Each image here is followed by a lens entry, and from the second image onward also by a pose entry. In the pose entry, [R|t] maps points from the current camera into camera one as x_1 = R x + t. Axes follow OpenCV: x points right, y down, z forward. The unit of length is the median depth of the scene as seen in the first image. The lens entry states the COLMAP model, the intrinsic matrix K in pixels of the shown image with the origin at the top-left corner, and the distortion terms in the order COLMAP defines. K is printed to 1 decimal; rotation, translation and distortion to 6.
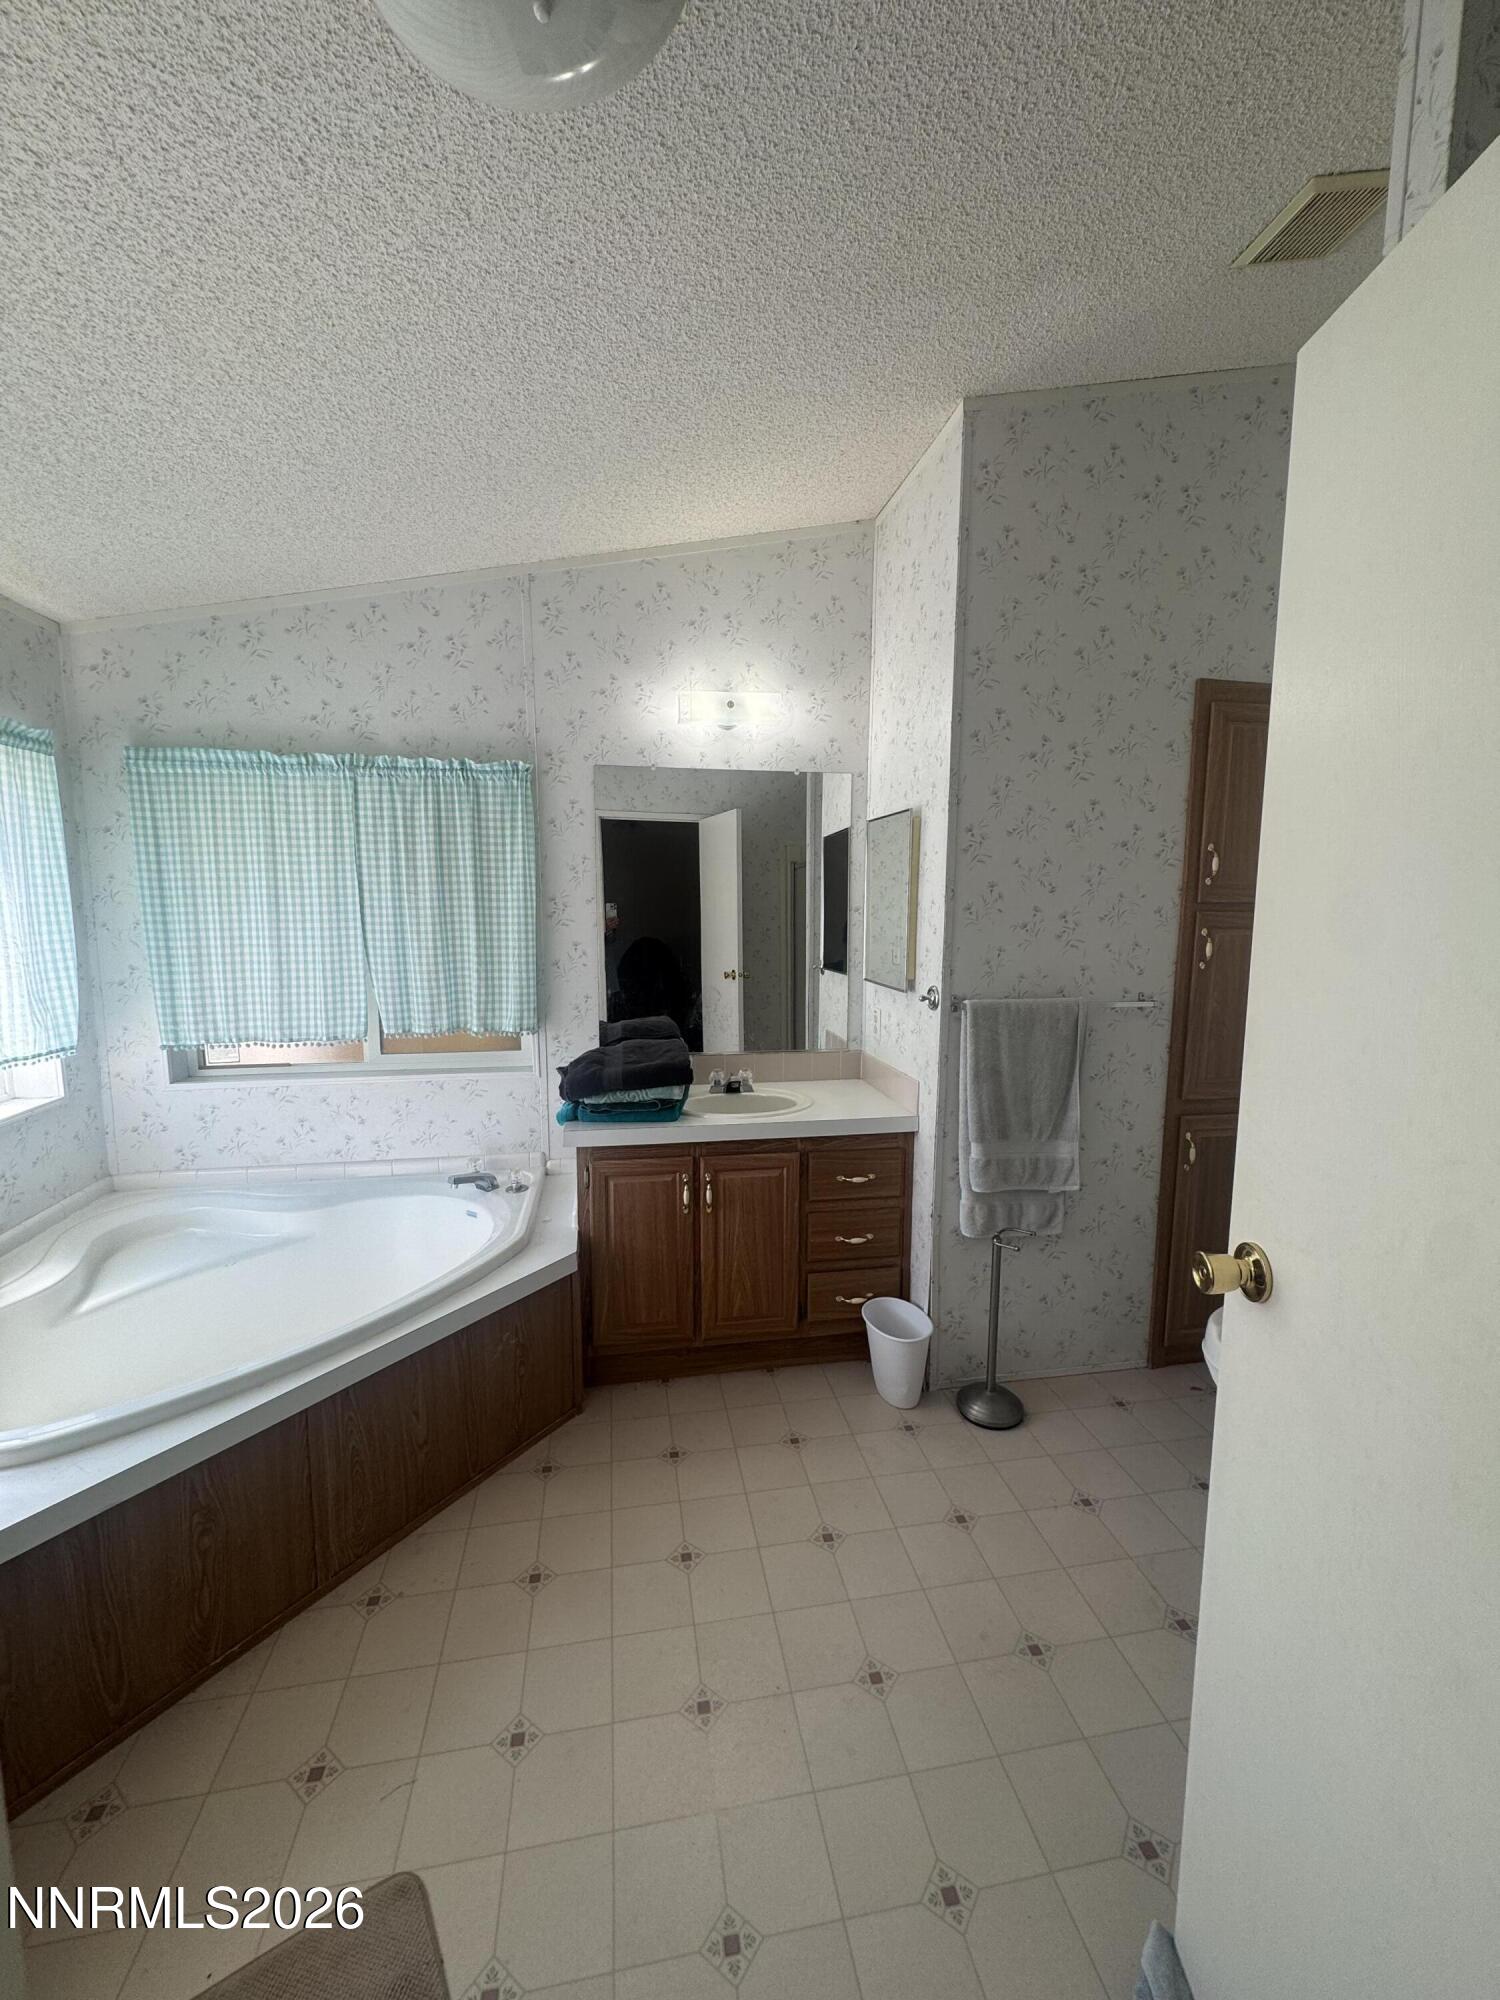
lens RADIAL K [[797.6, 0, 755.7], [0, 797.6, 1000.2], [0, 0, 1]] dist [-0.003432, 0.000334]
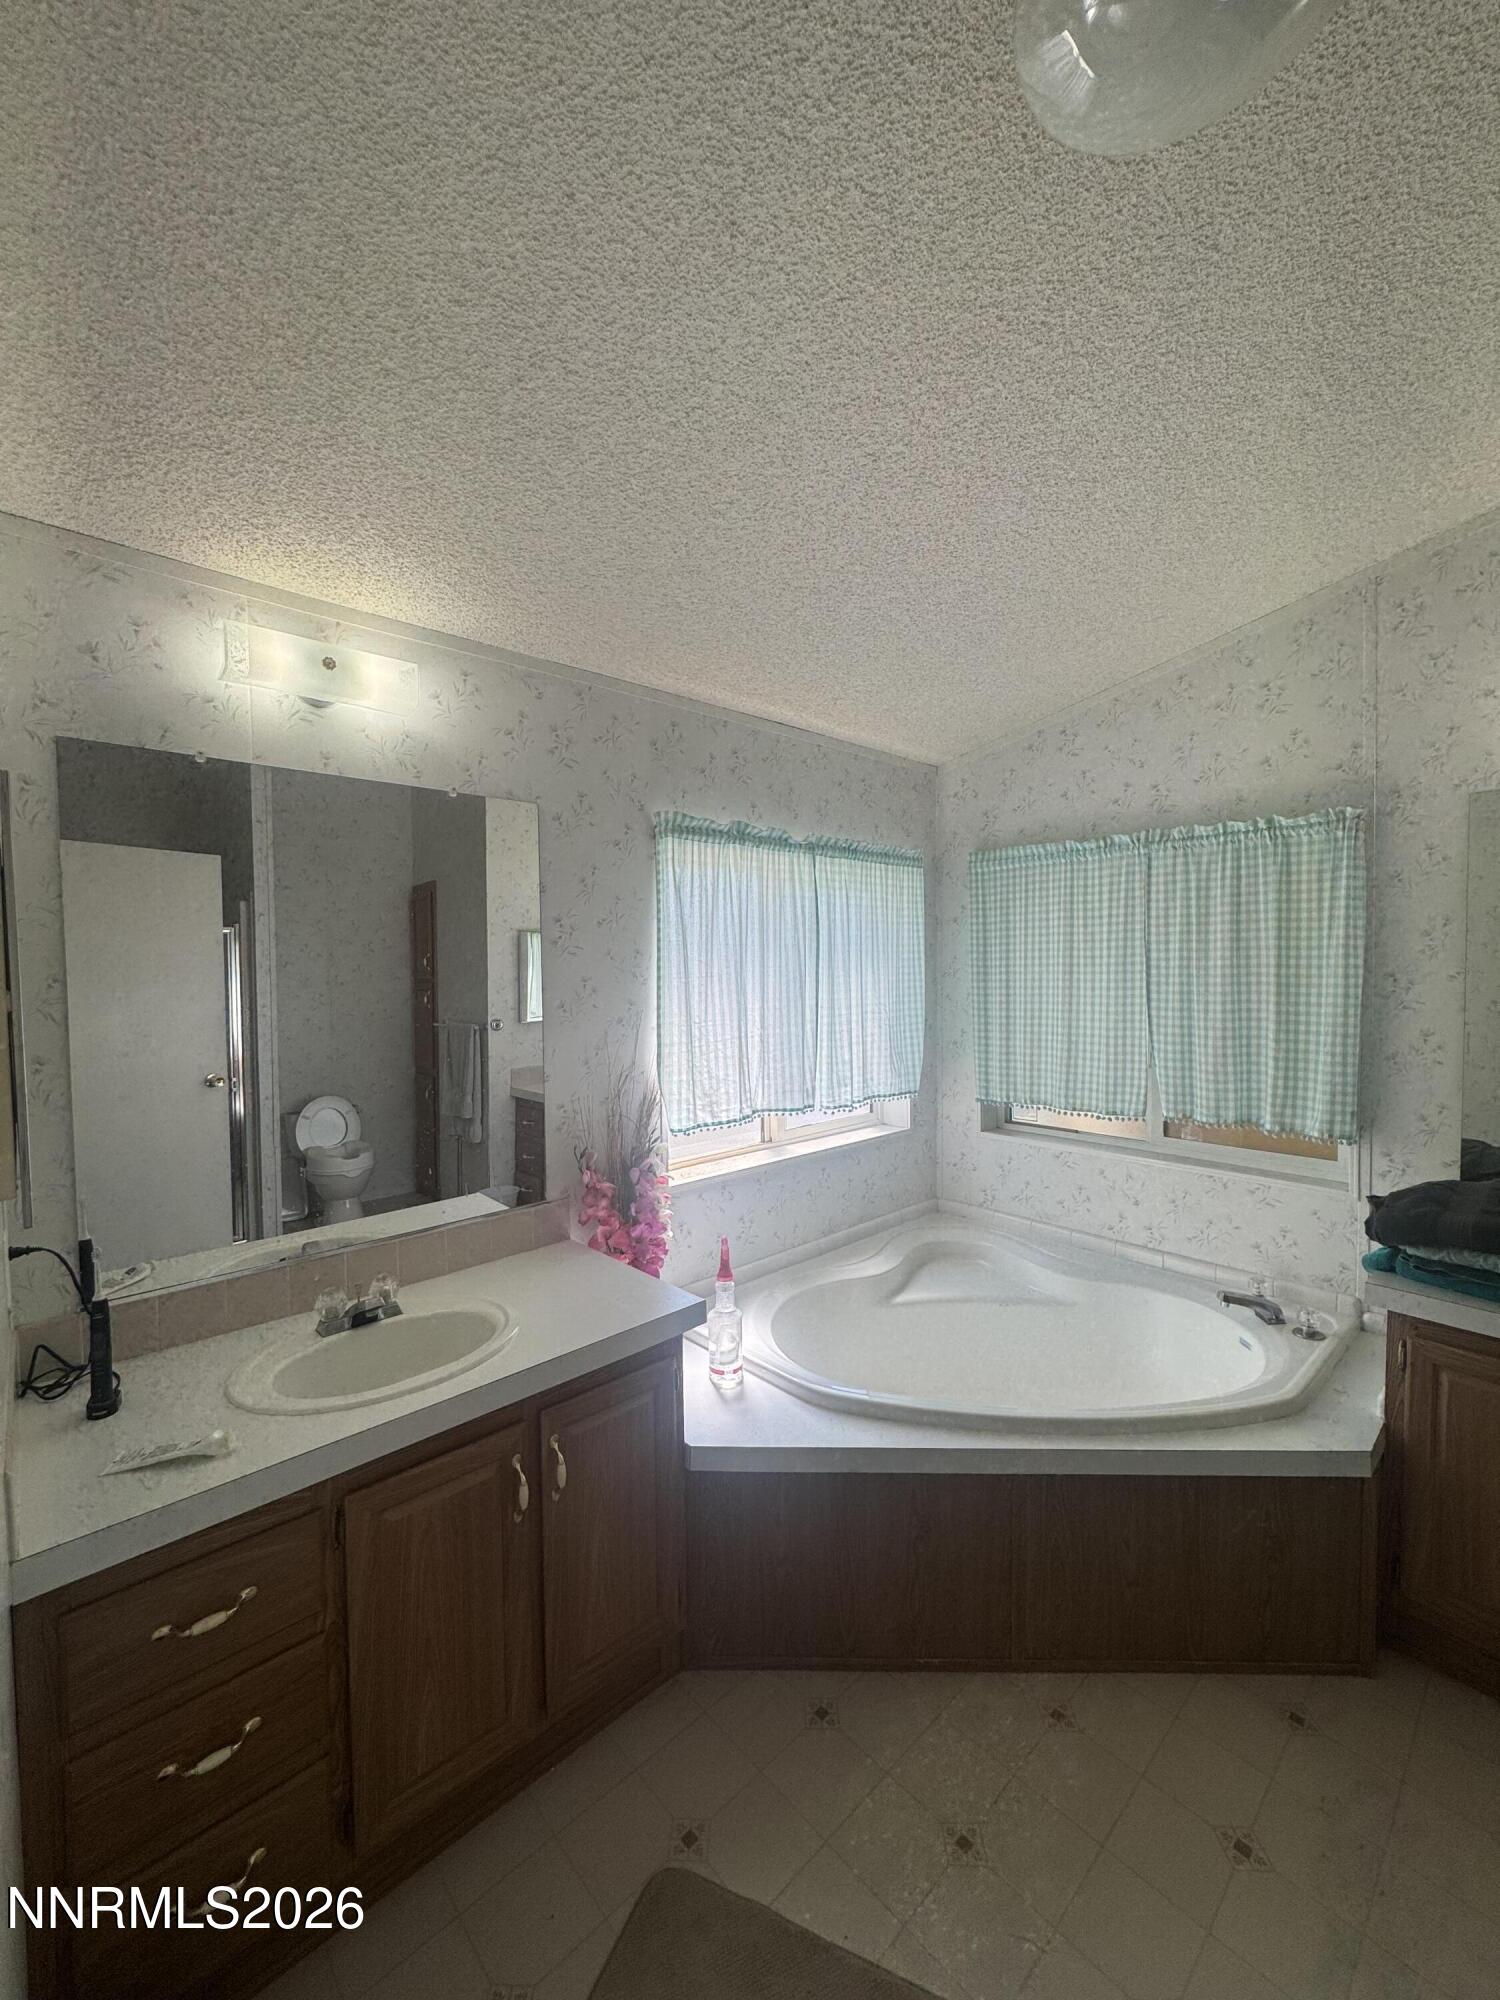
lens RADIAL K [[797.6, 0, 750.4], [0, 797.6, 996.9], [0, 0, 1]] dist [-0.003432, 0.000334]
pose [[0.531047, 0.024244, -0.846996, 0.074916], [-0.091467, 0.995390, -0.028856, -0.027596], [0.842391, 0.092796, 0.530816, 0.072025]]
